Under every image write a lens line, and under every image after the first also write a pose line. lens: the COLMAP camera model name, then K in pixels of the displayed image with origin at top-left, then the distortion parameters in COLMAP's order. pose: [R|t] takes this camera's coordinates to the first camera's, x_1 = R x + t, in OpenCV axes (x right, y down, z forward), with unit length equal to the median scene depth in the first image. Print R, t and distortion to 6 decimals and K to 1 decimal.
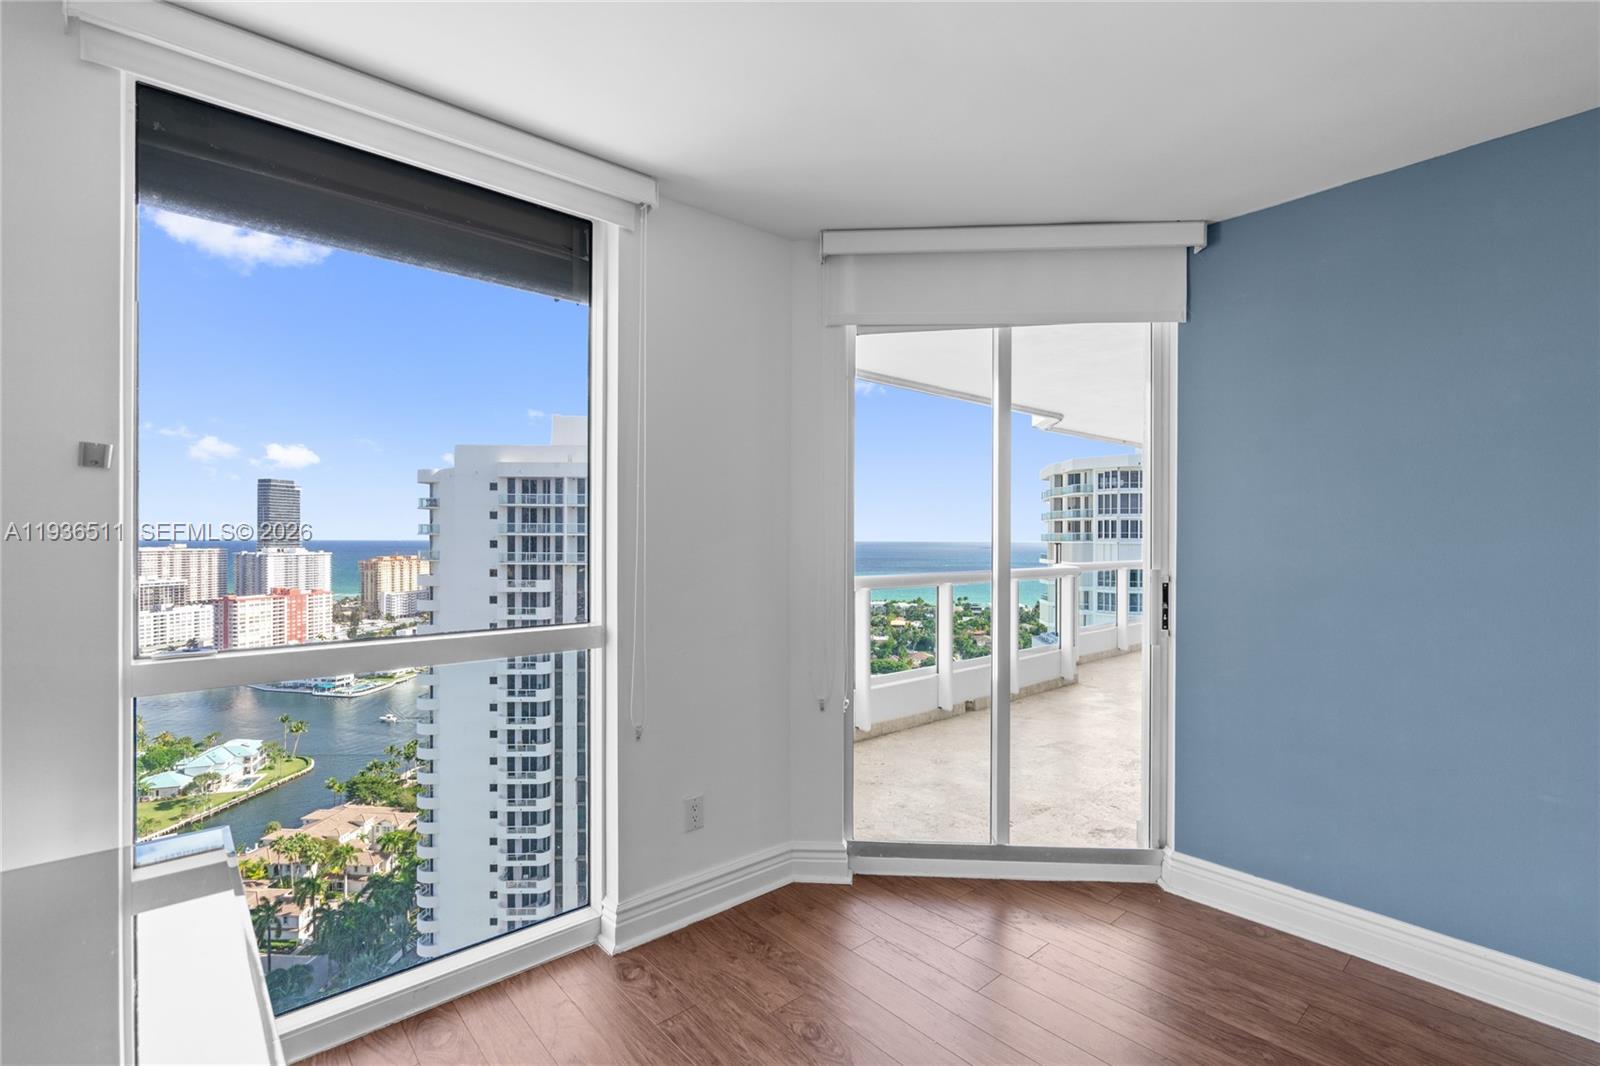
lens RADIAL K [[727.4, 0, 788.9], [0, 727.4, 535.2], [0, 0, 1]] dist [-0.008046, 0.003211]
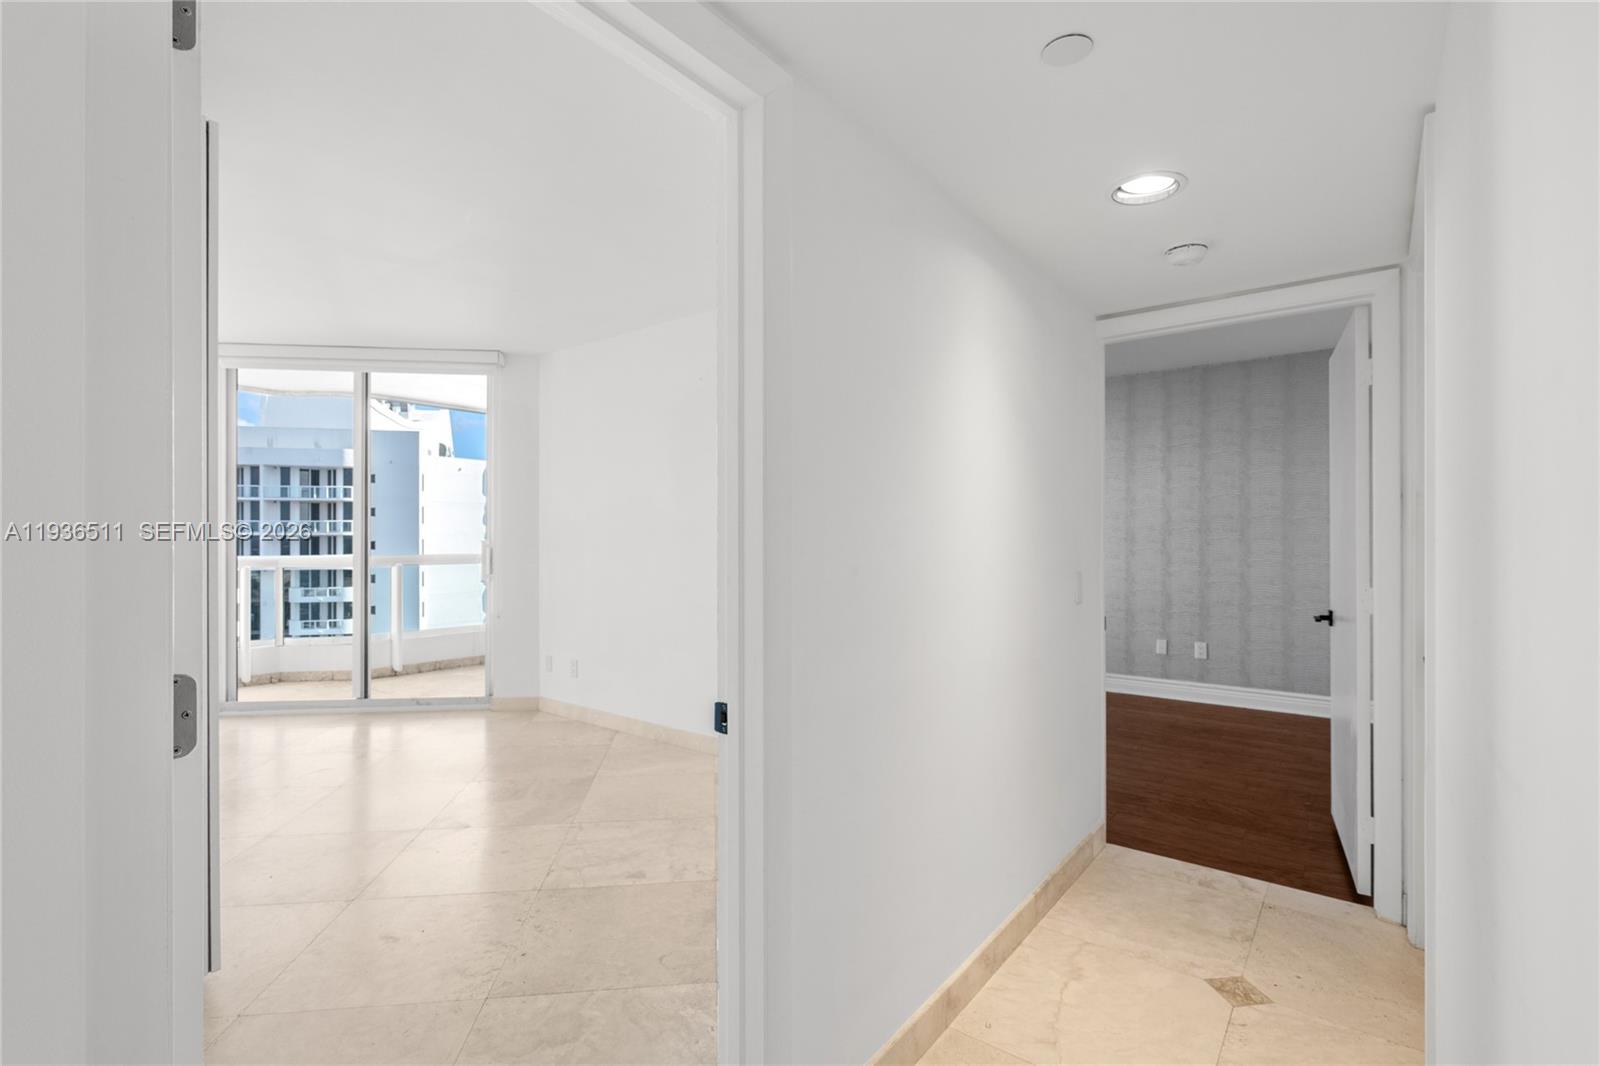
lens RADIAL K [[727.4, 0, 808.1], [0, 727.4, 538.1], [0, 0, 1]] dist [-0.008046, 0.003211]
pose [[0.978097, -0.004932, 0.208093, 0.116131], [0.003911, 0.999978, 0.005321, 0.001883], [-0.208115, -0.004390, 0.978094, 0.046479]]
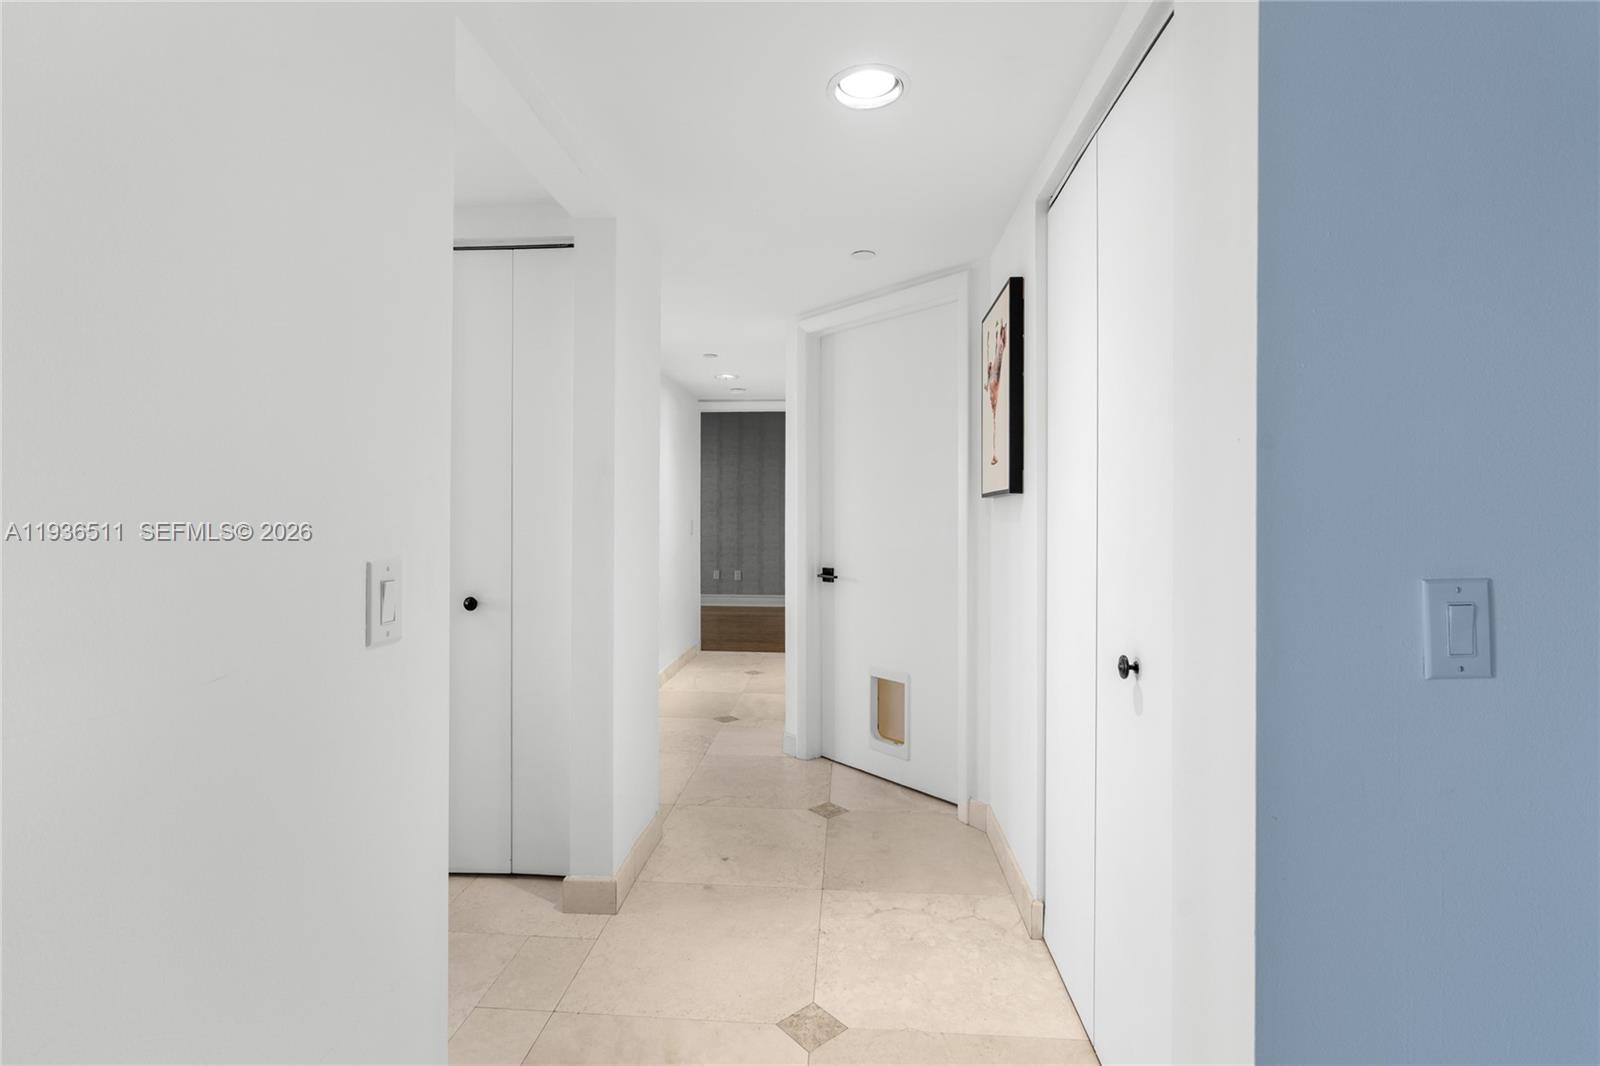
lens RADIAL K [[727.4, 0, 764.7], [0, 727.4, 514.5], [0, 0, 1]] dist [-0.008046, 0.003211]
pose [[0.730824, 0.001505, 0.682565, 0.090728], [-0.005824, 0.999975, 0.004031, 0.002879], [-0.682541, -0.006921, 0.730814, 0.018311]]
